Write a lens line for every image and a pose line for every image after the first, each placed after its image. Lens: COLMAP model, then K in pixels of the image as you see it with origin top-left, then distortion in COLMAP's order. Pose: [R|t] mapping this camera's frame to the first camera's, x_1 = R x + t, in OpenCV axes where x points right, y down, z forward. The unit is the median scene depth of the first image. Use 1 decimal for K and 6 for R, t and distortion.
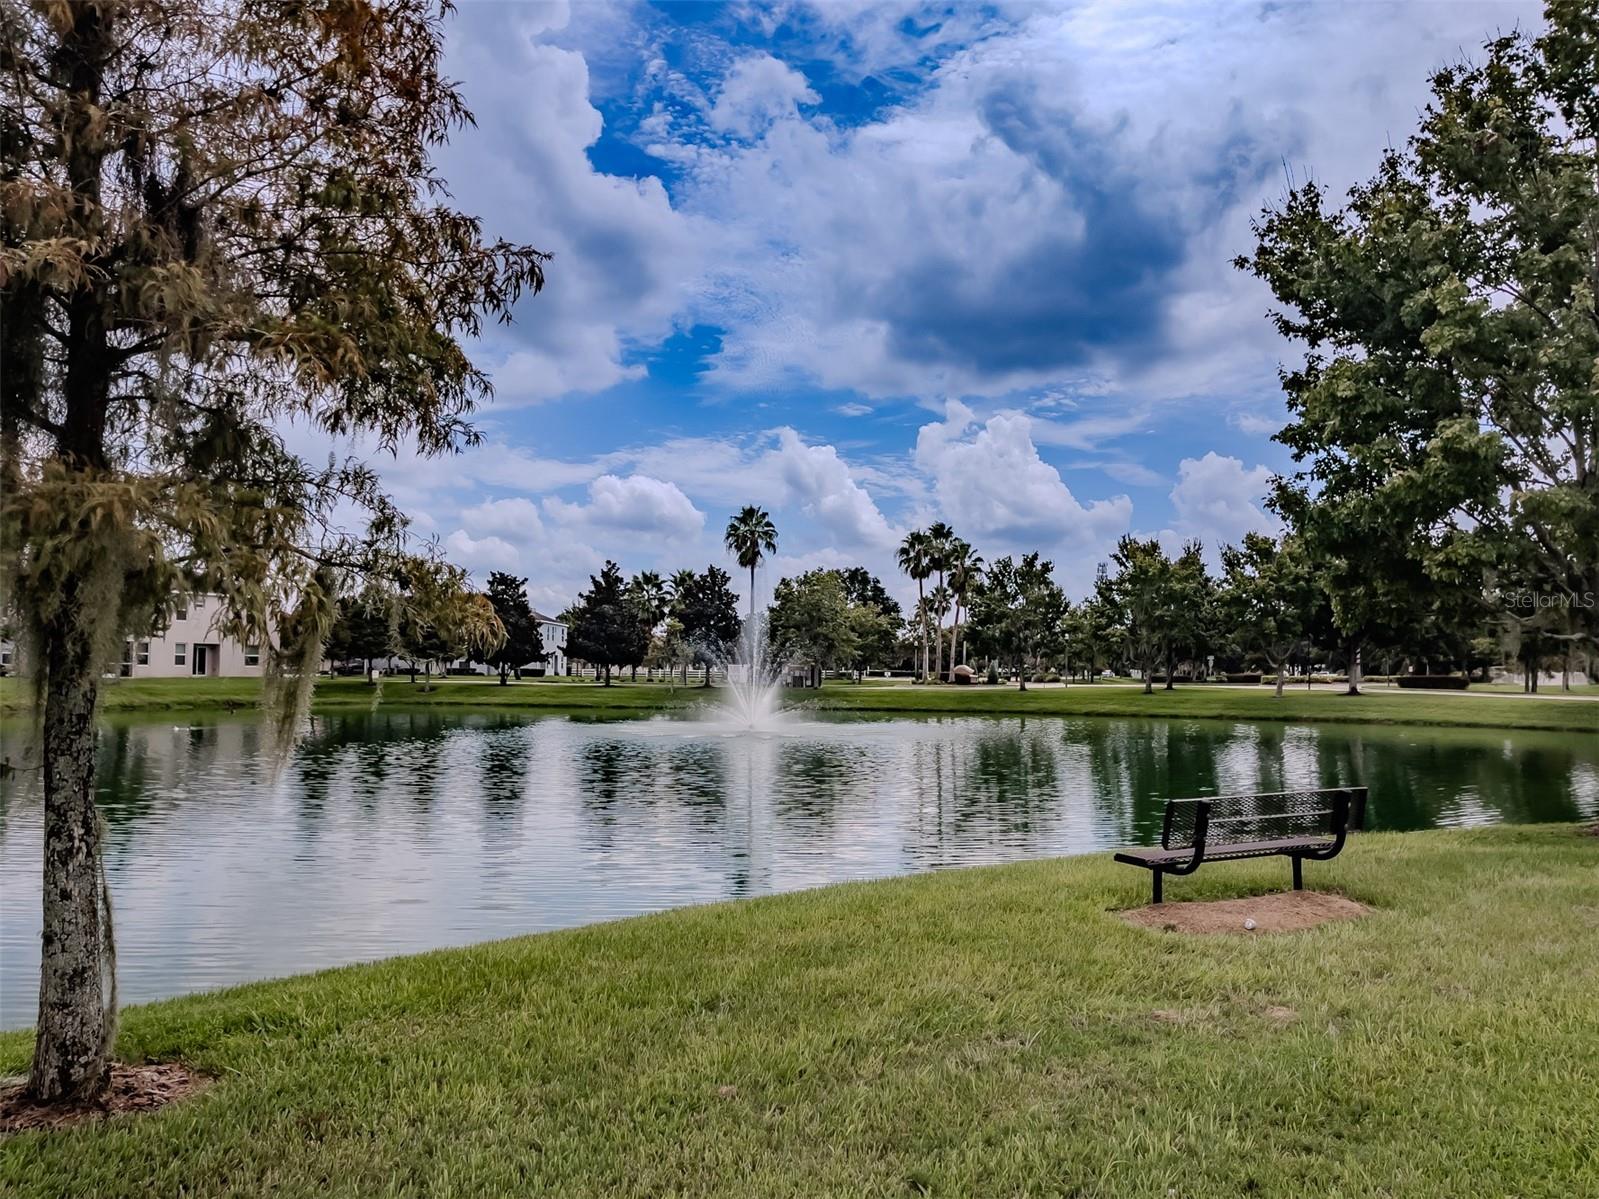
lens RADIAL K [[1190.5, 0, 792.6], [0, 1190.5, 585.8], [0, 0, 1]] dist [-0.044019, 0.048804]
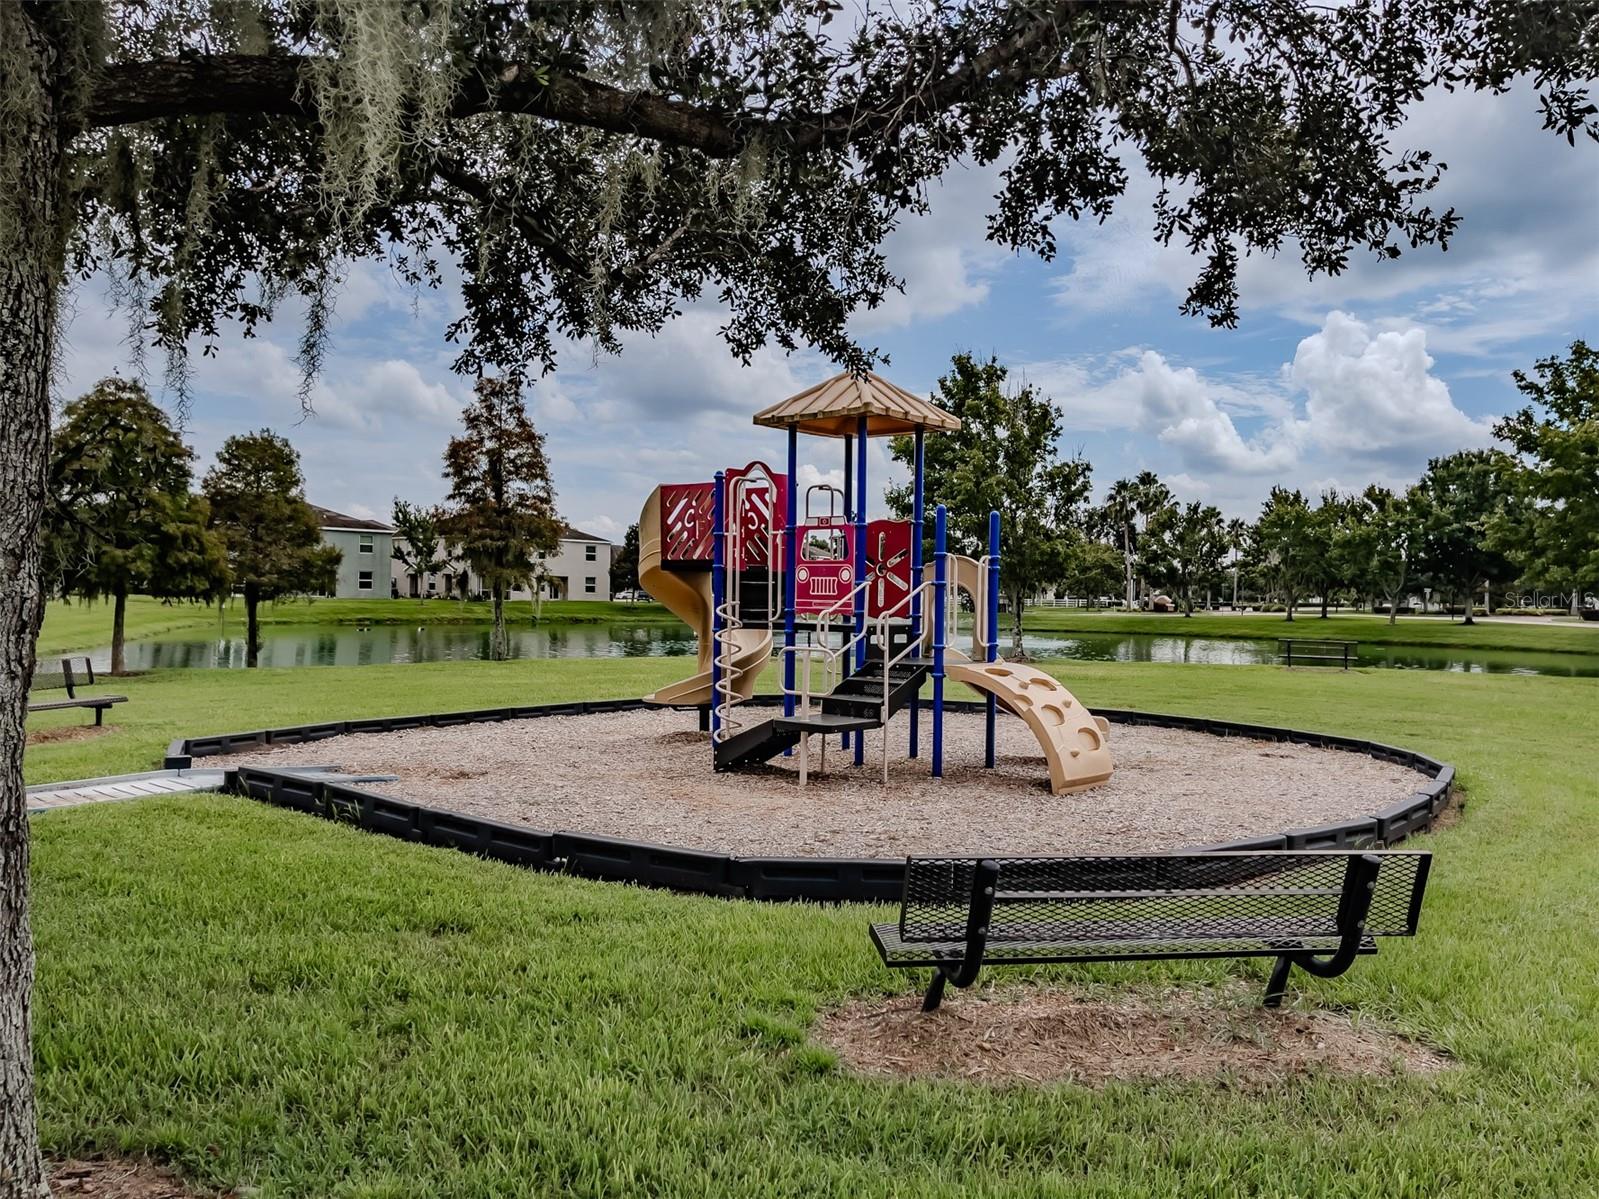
lens RADIAL K [[1190.5, 0, 795.4], [0, 1190.5, 598.6], [0, 0, 1]] dist [-0.044019, 0.048804]
pose [[0.959138, 0.008370, -0.282815, 0.364914], [0.011568, 0.997566, 0.068758, -0.039535], [0.282702, -0.069220, 0.956707, -0.585879]]
